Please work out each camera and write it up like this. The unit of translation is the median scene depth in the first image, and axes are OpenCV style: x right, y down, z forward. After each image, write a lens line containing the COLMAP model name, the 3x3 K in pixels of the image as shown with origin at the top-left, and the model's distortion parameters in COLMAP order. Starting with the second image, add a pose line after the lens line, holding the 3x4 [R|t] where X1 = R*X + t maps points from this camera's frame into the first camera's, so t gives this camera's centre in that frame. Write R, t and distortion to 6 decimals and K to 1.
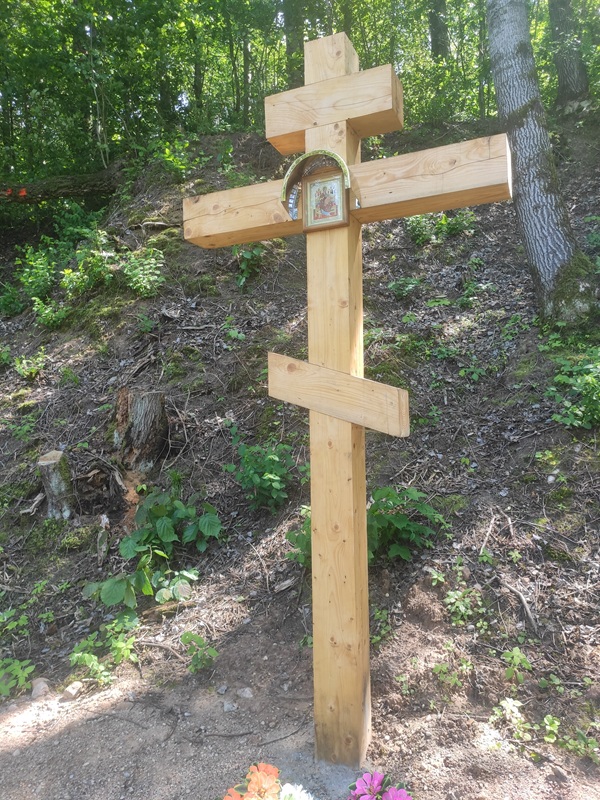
lens RADIAL K [[616.9, 0, 299.2], [0, 616.9, 400.2], [0, 0, 1]] dist [0.046097, -0.001885]
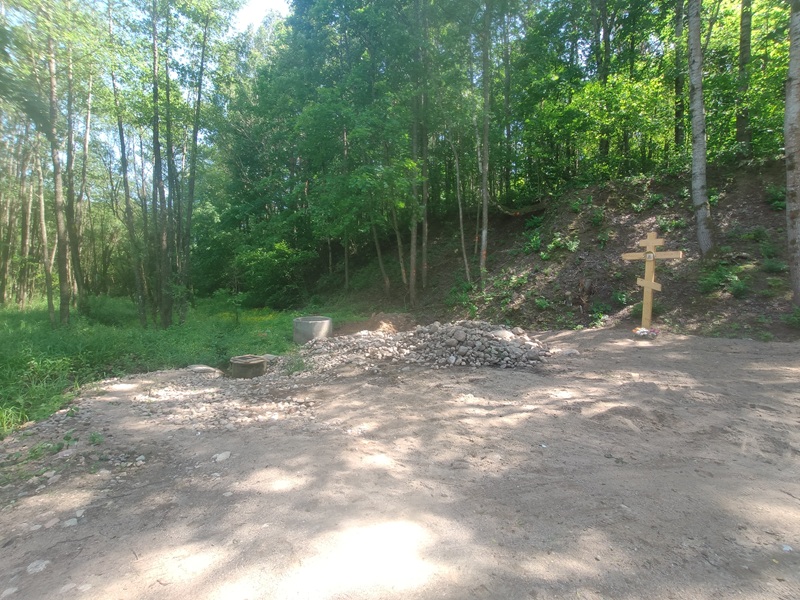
lens RADIAL K [[354.6, 0, 402.1], [0, 354.6, 301.7], [0, 0, 1]] dist [-0.002359, -0.000187]
pose [[0.915169, 0.064501, -0.397877, -0.575710], [-0.028260, 0.994952, 0.096294, -0.083007], [0.402080, -0.076882, 0.912371, -2.463219]]
